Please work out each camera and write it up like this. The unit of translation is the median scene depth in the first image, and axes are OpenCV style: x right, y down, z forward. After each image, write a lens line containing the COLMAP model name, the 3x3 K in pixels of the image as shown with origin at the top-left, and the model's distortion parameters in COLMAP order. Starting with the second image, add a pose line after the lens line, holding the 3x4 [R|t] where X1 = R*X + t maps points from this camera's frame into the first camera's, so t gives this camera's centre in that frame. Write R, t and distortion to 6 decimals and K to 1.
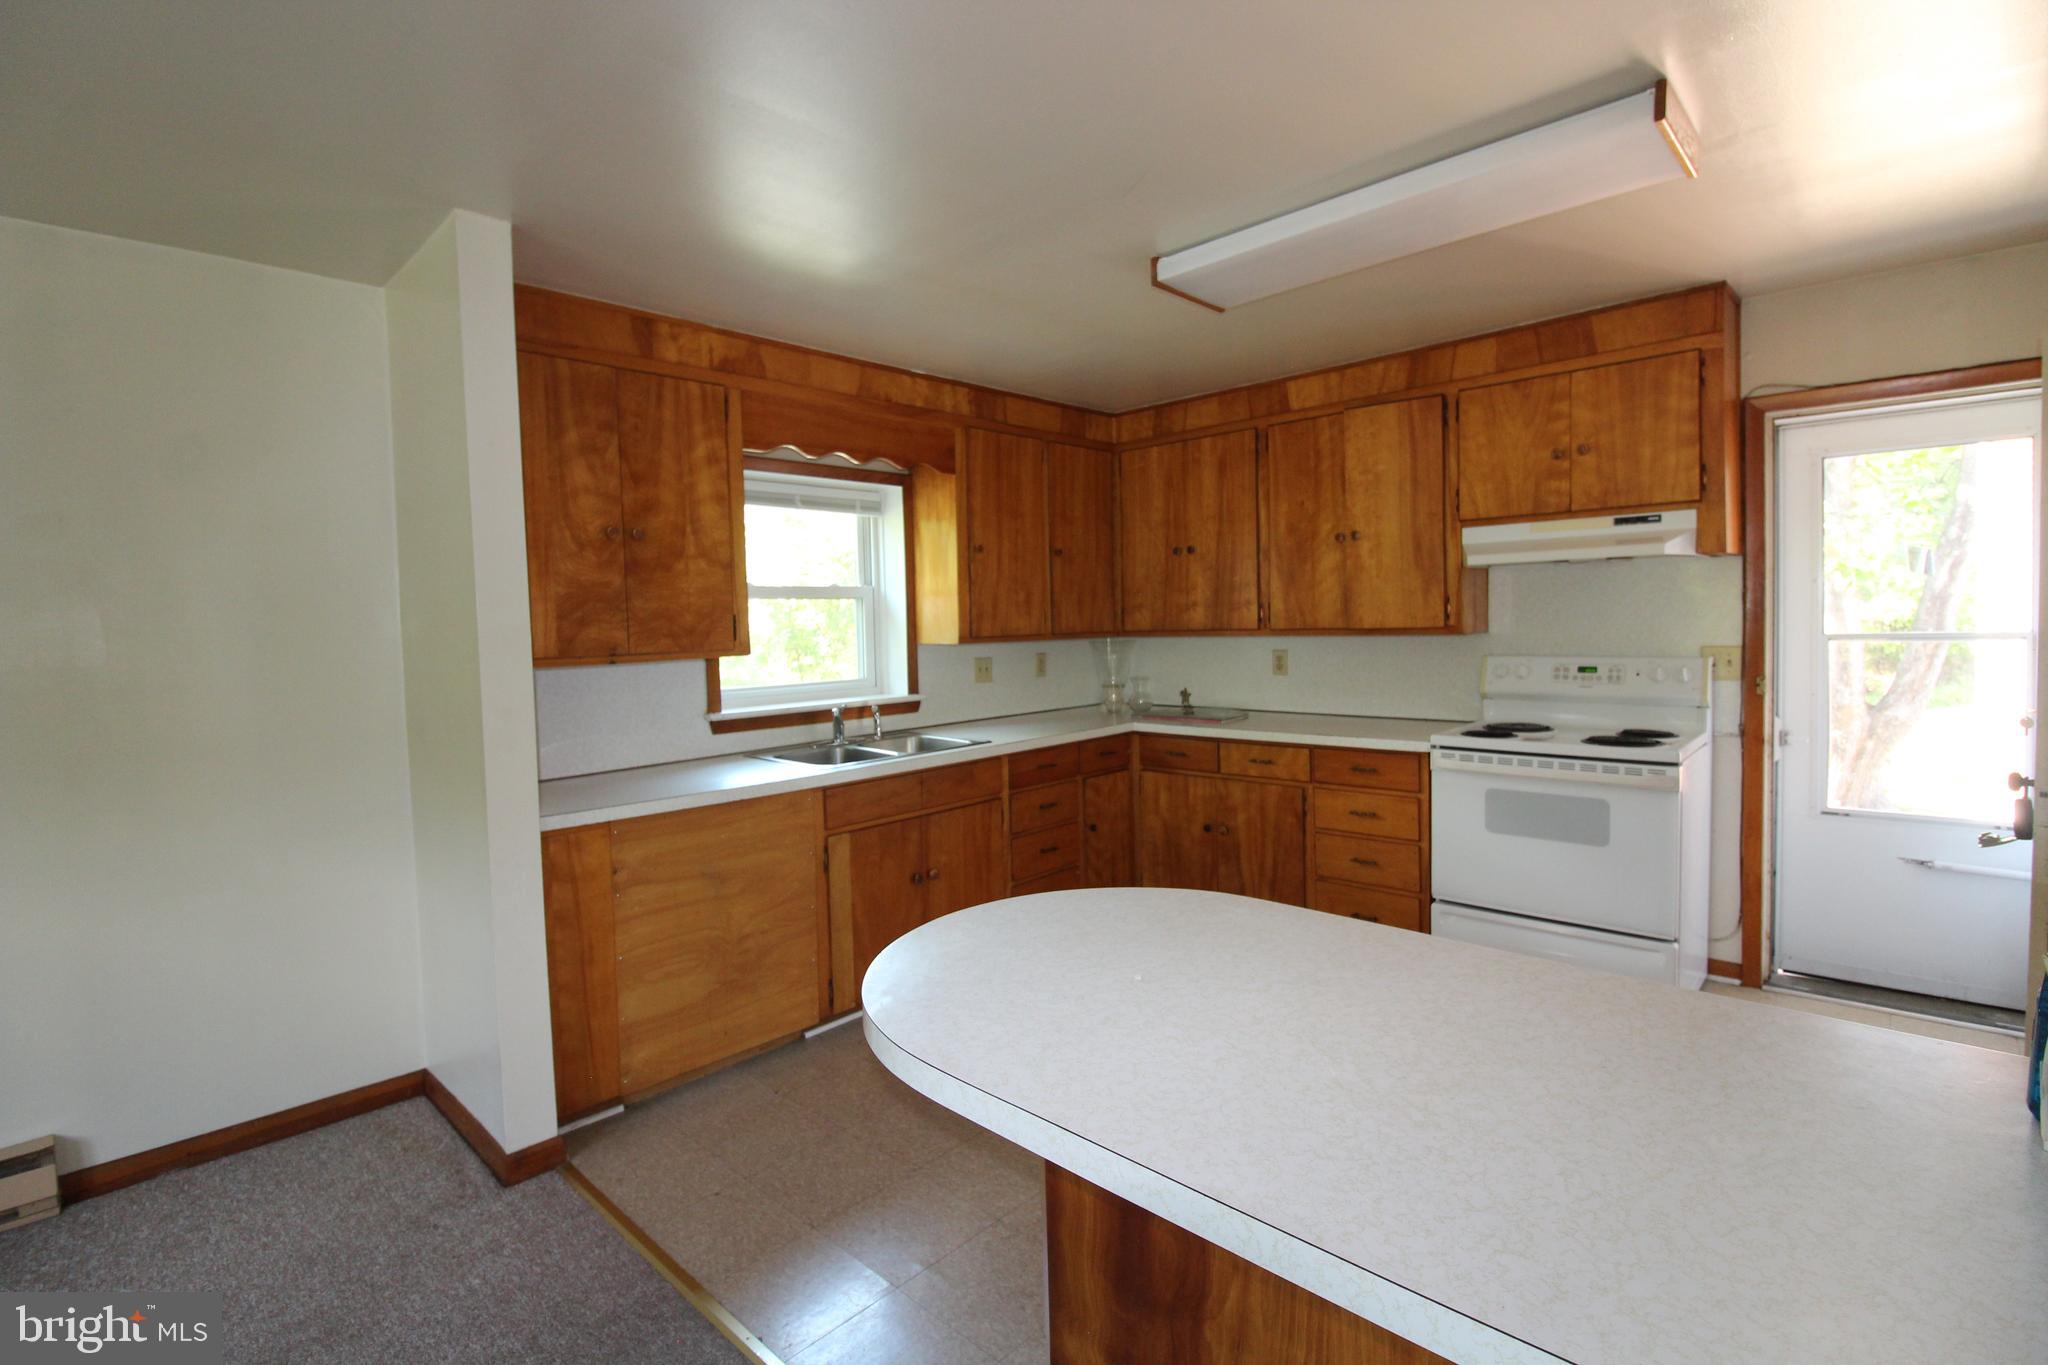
lens RADIAL K [[949.8, 0, 1018.3], [0, 949.8, 666.3], [0, 0, 1]] dist [0.001674, -0.014490]
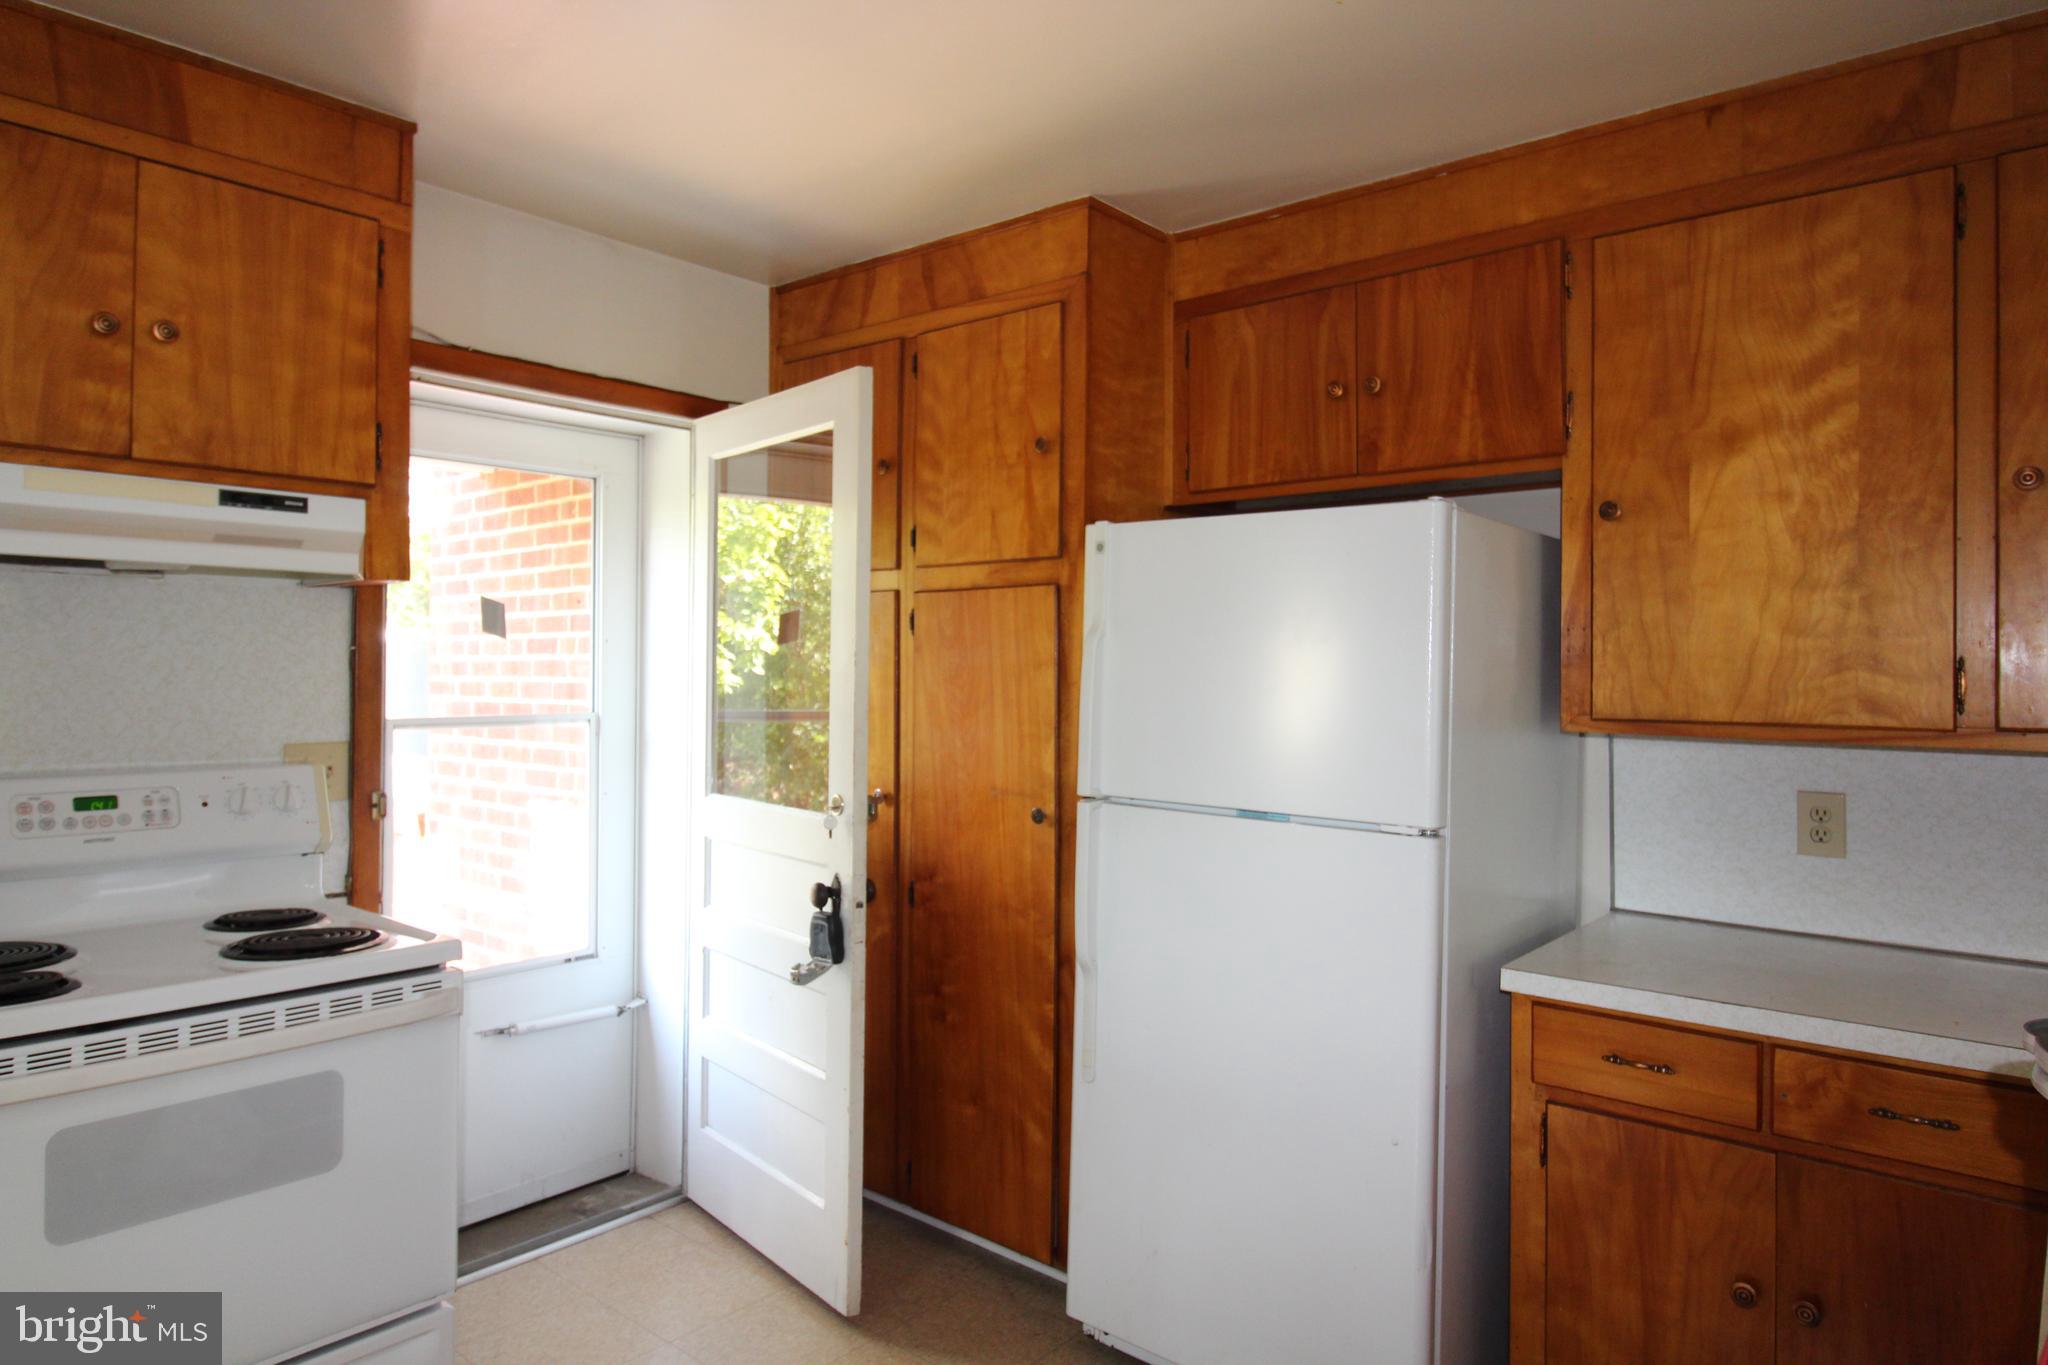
lens RADIAL K [[1252.0, 0, 1022.2], [0, 1252.0, 655.1], [0, 0, 1]] dist [0.002442, -0.011104]
pose [[-0.063604, 0.036778, 0.997297, -0.037747], [0.042531, 0.998513, -0.034111, -0.027645], [-0.997069, 0.040246, -0.065073, 0.566991]]
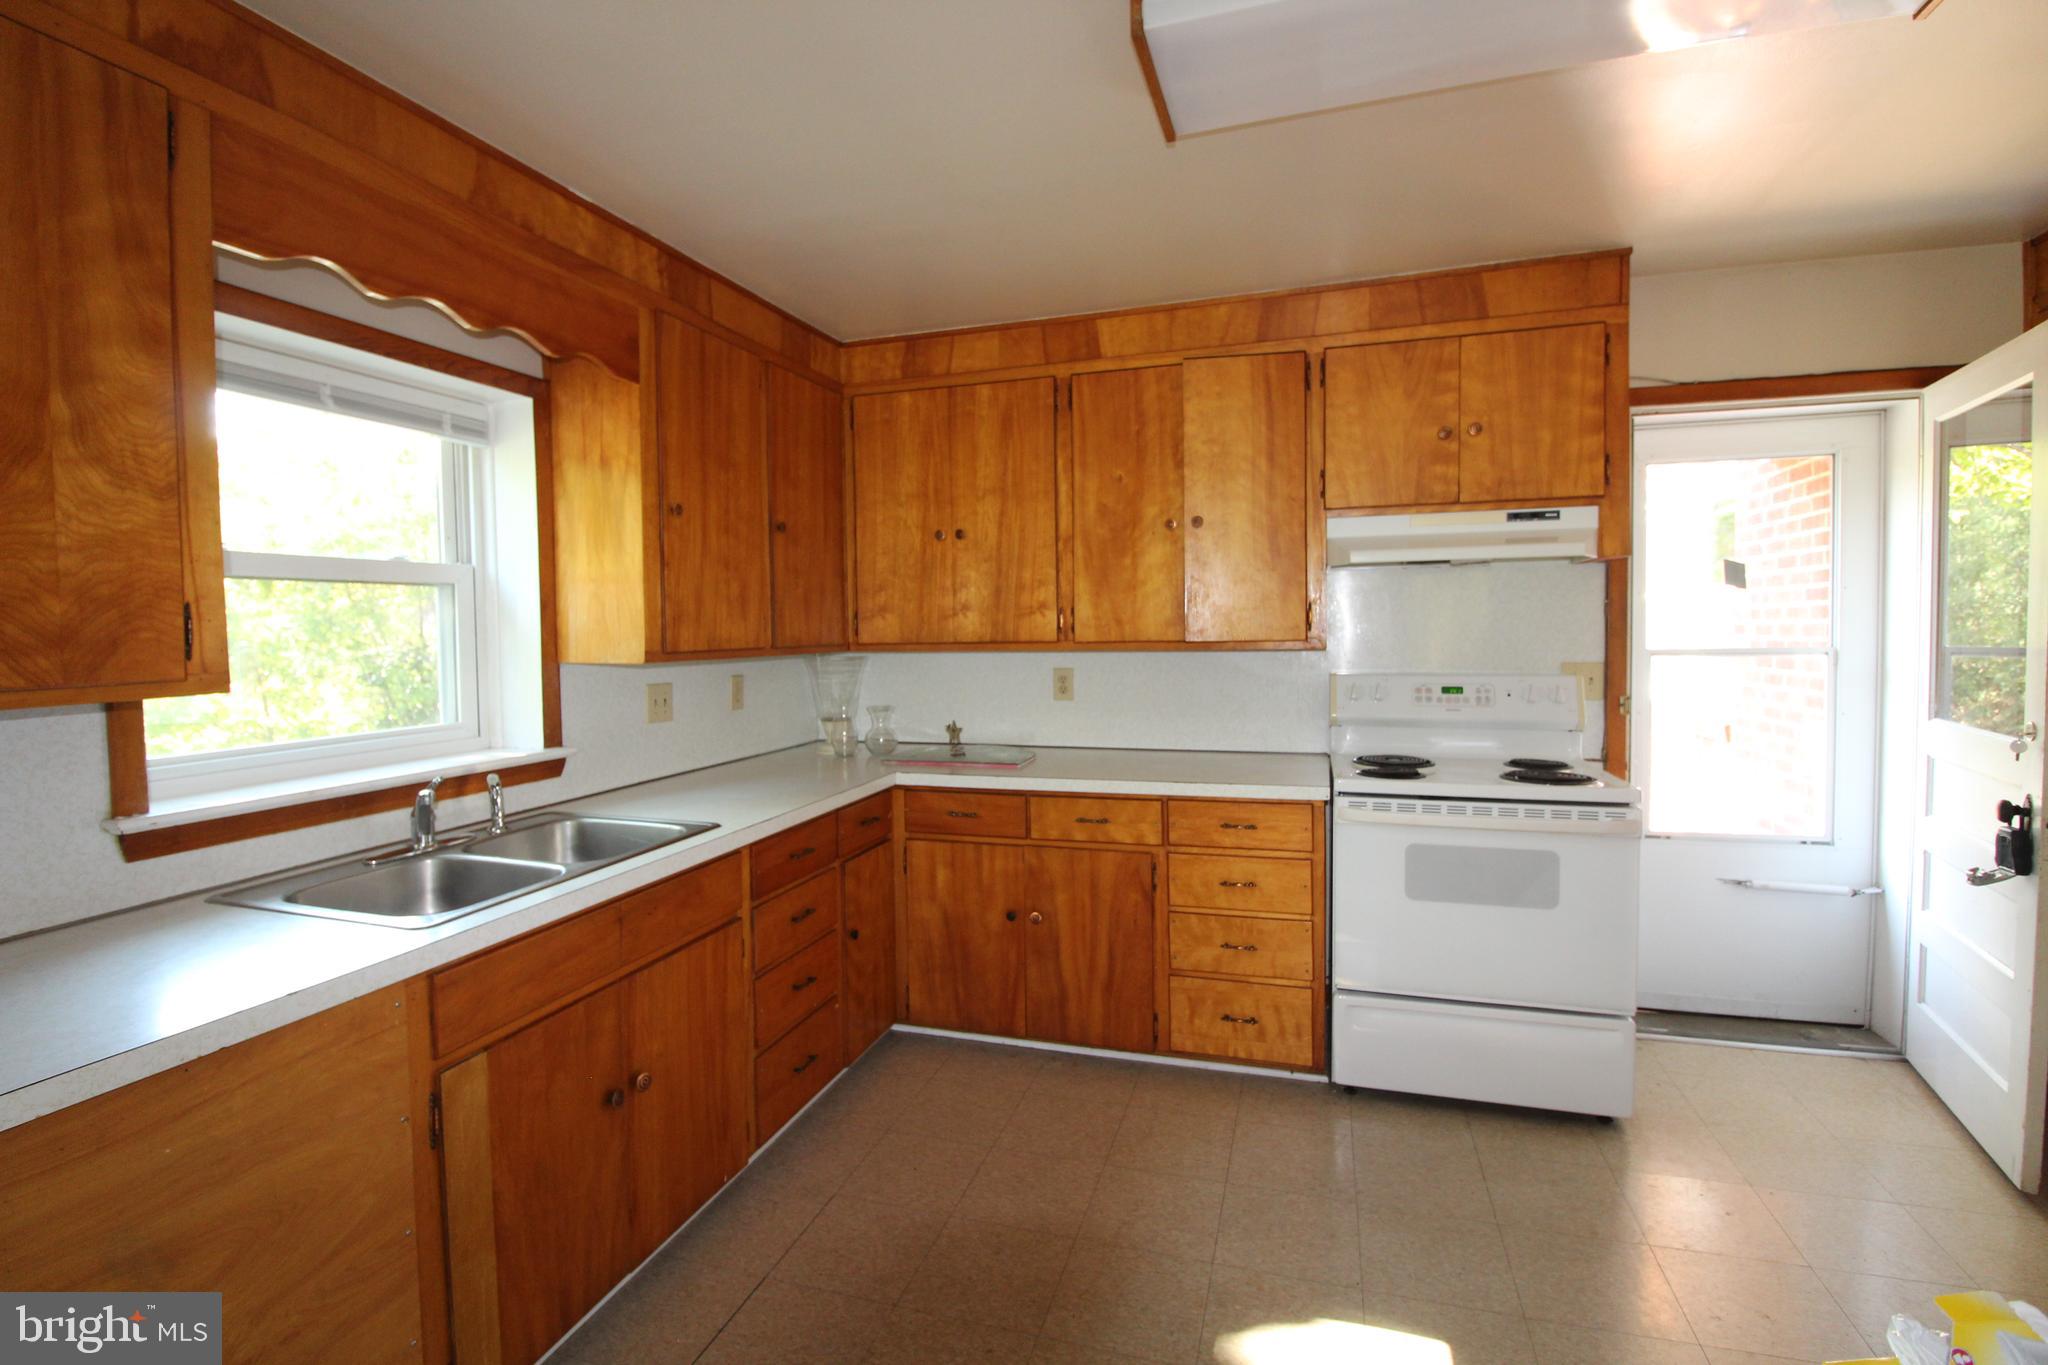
lens RADIAL K [[949.8, 0, 1018.3], [0, 949.8, 666.3], [0, 0, 1]] dist [0.001674, -0.014490]
pose [[0.897368, -0.006415, 0.441237, -0.129270], [0.013110, 0.999841, -0.012125, -0.012332], [-0.441088, 0.016665, 0.897309, 0.386854]]
